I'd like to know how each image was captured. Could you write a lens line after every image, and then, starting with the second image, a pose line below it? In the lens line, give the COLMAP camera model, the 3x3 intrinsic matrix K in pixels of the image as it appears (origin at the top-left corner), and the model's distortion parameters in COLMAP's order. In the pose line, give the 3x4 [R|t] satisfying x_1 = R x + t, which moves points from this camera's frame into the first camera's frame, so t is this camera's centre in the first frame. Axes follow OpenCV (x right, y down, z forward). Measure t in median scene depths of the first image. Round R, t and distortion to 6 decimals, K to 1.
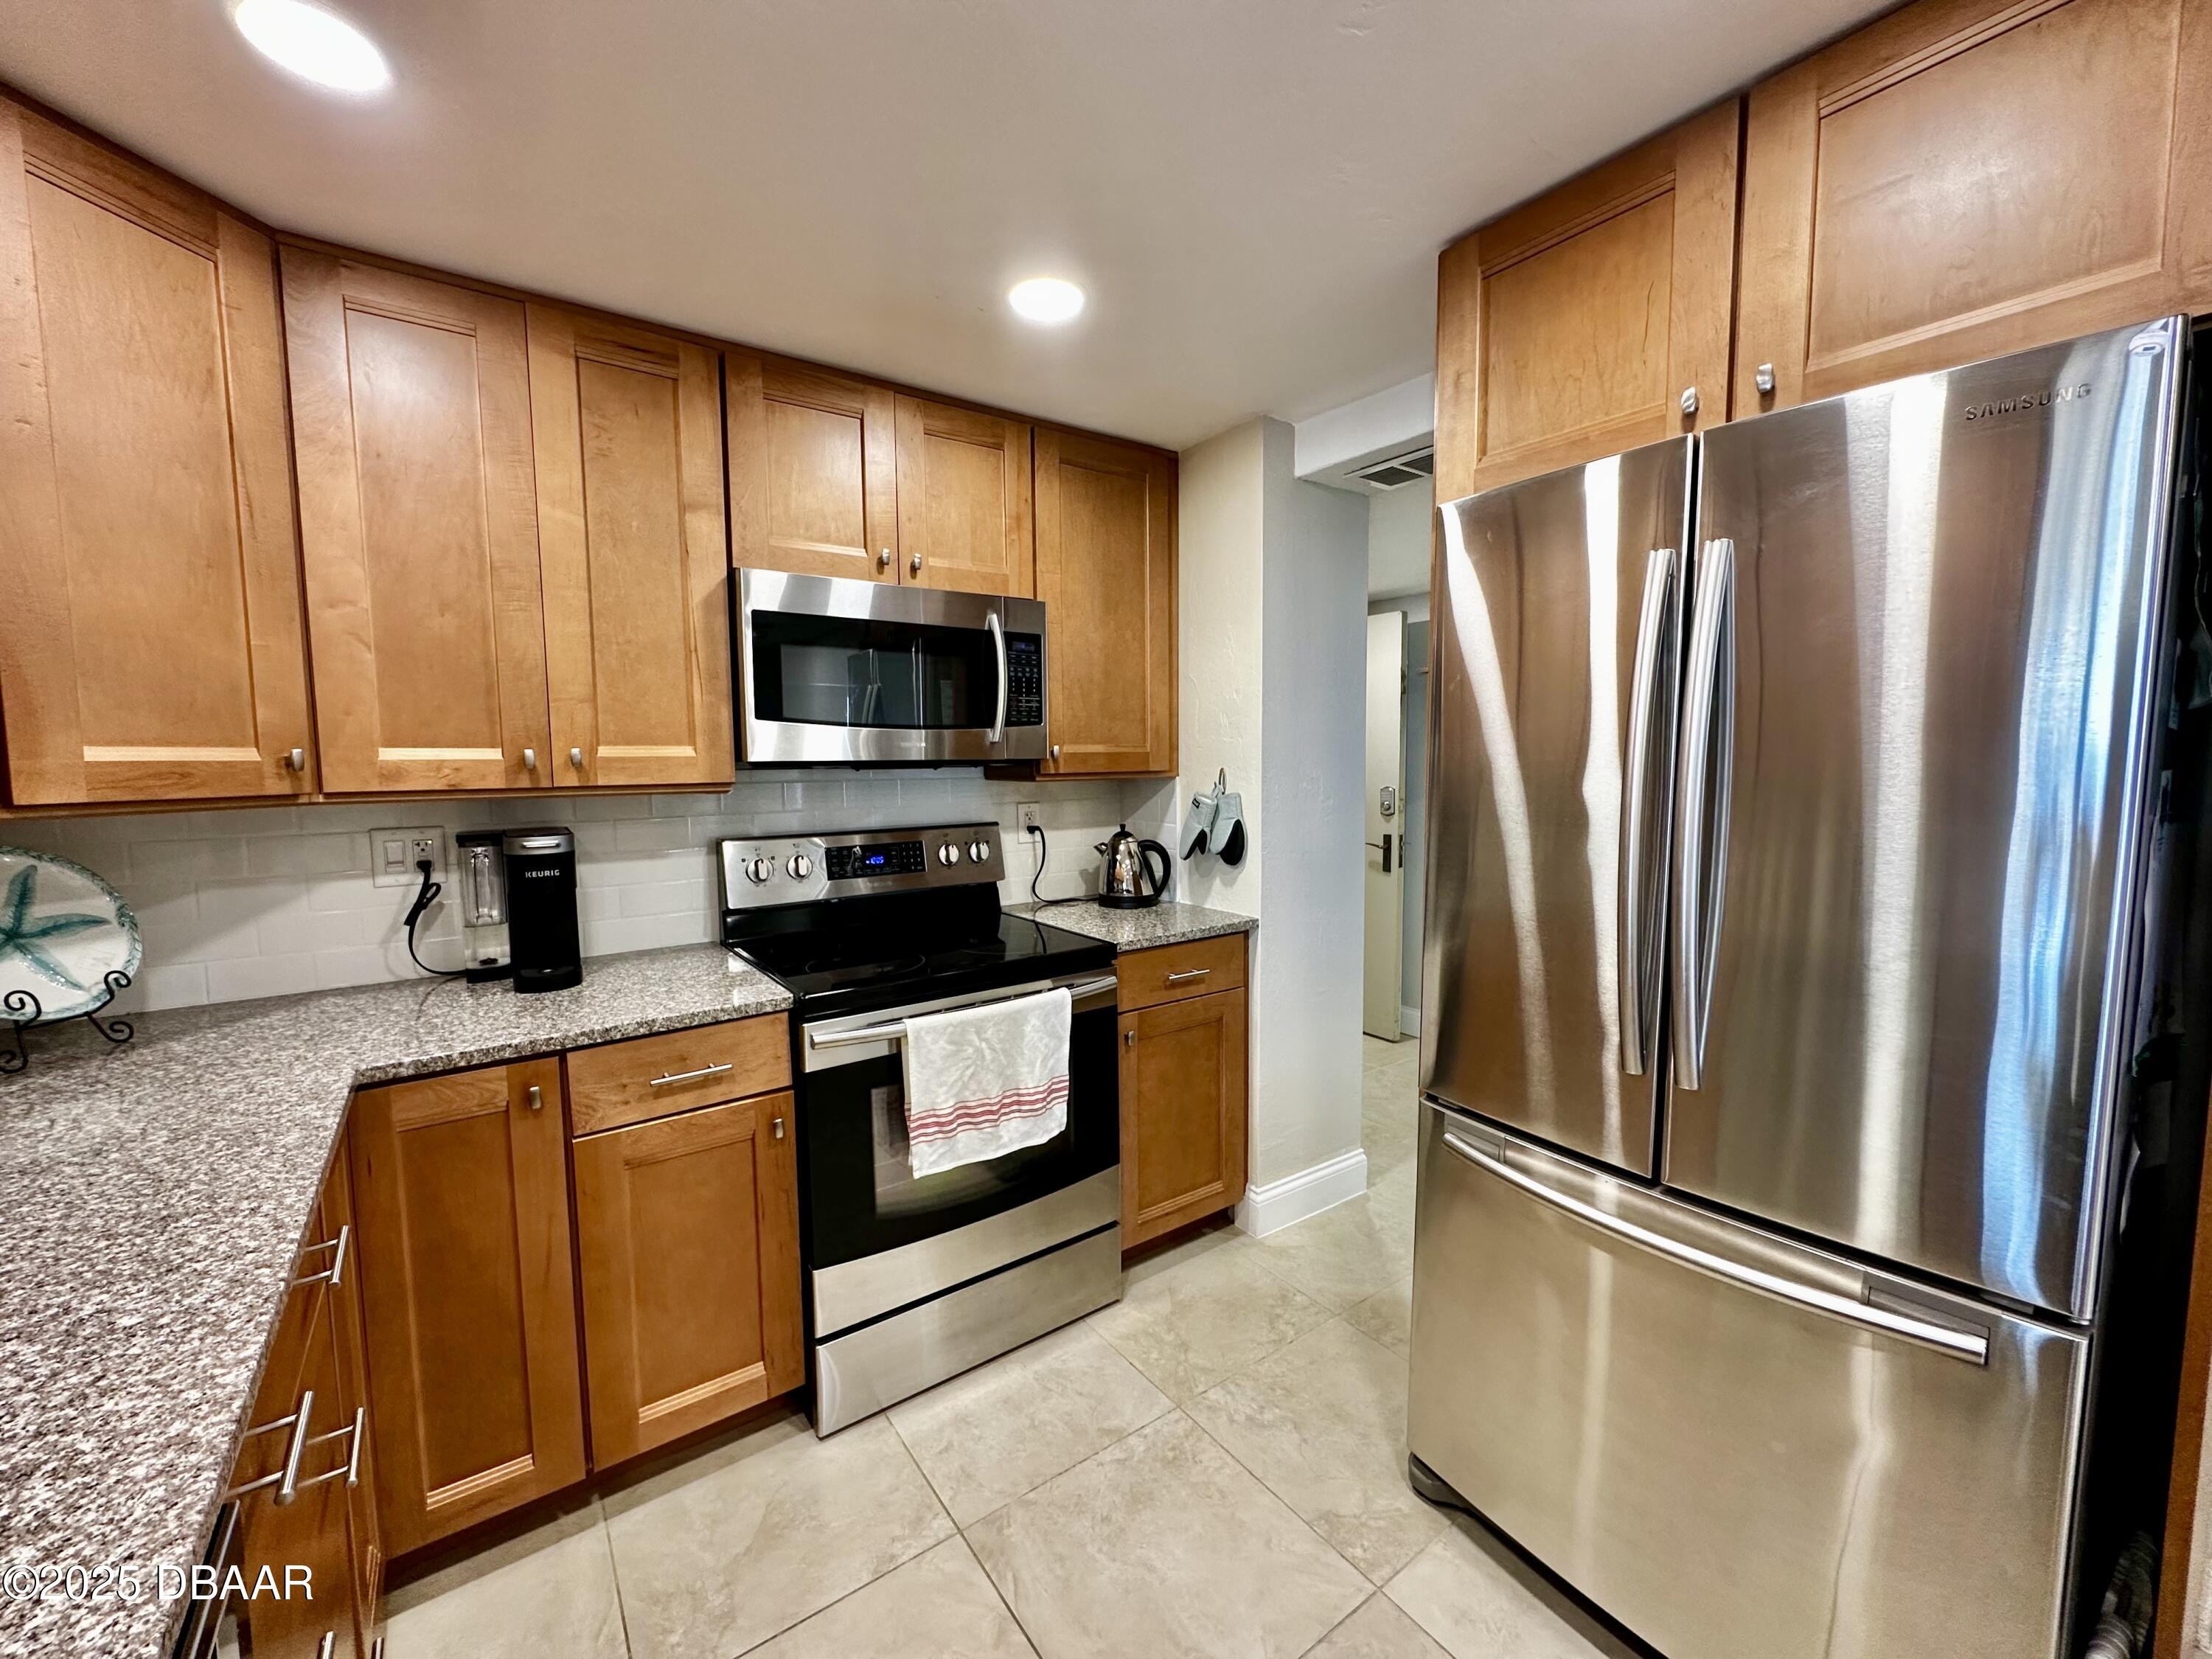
lens RADIAL K [[885.1, 0, 1106.0], [0, 885.1, 829.5], [0, 0, 1]] dist [-0.003586, -0.000180]
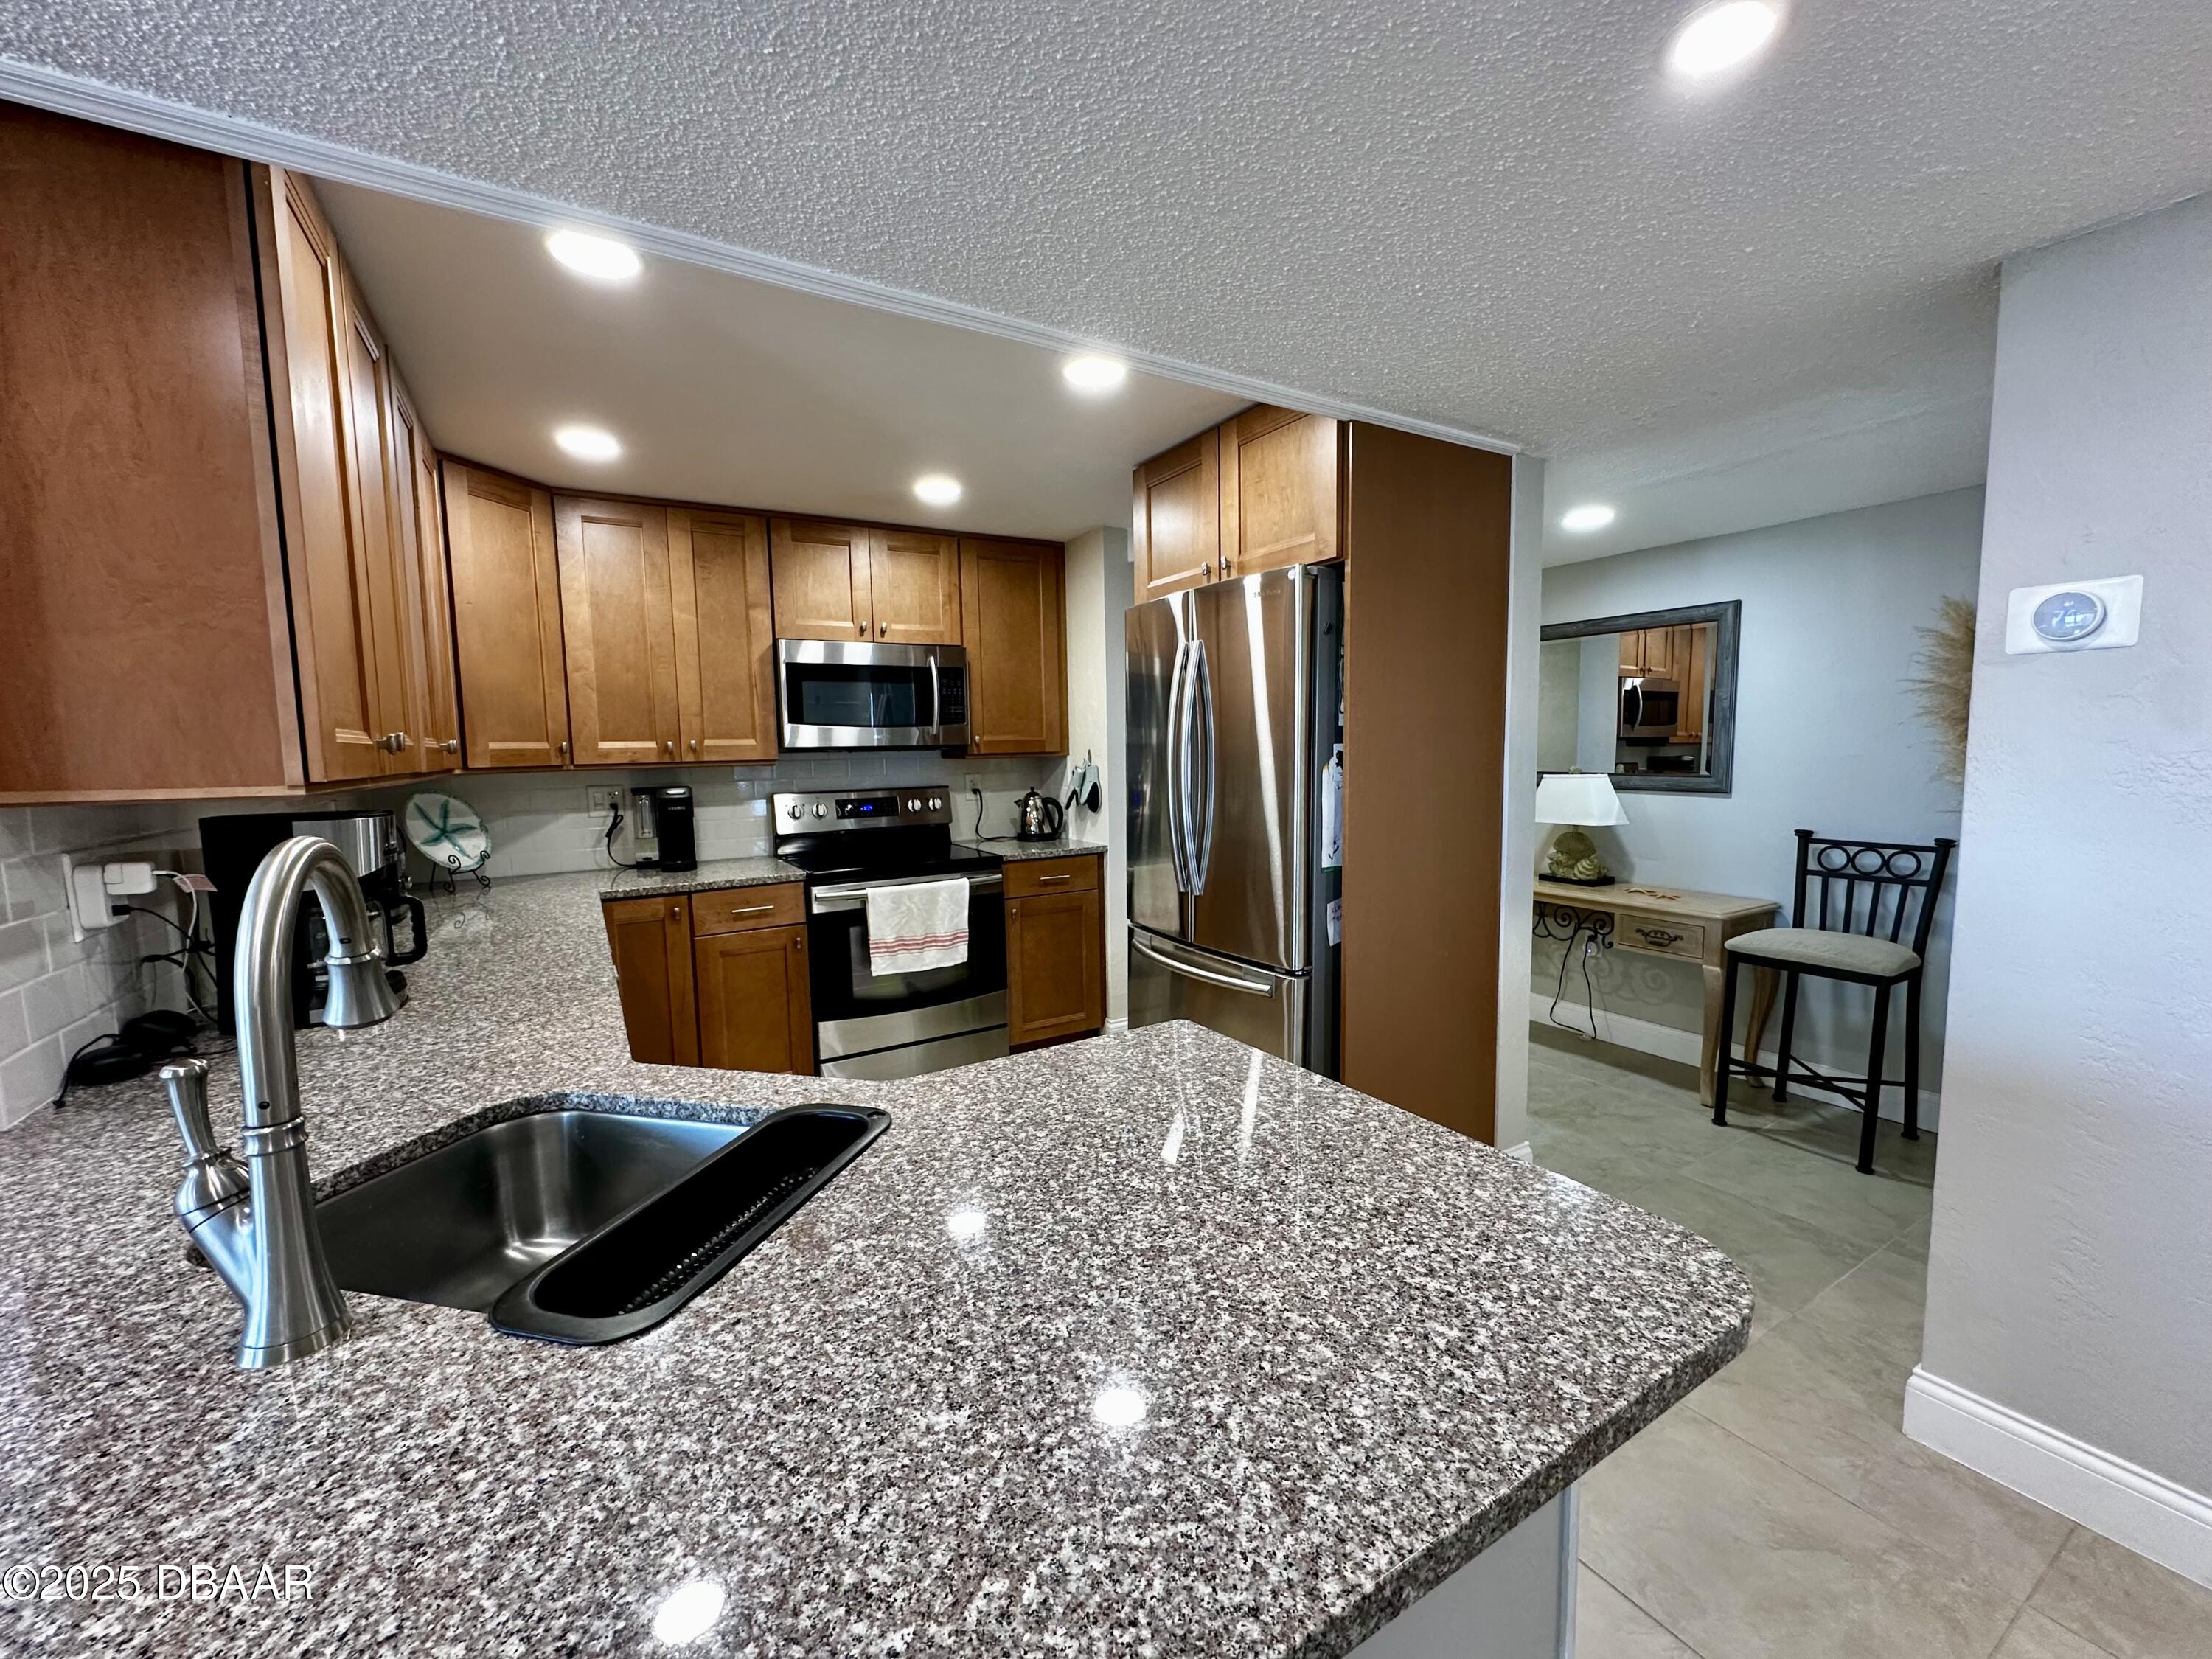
lens RADIAL K [[885.1, 0, 1106.0], [0, 885.1, 829.5], [0, 0, 1]] dist [-0.003586, -0.000180]
pose [[0.996081, -0.001498, -0.088435, 0.403678], [0.002701, 0.999905, 0.013486, 0.067195], [0.088407, -0.013672, 0.995991, -0.730999]]
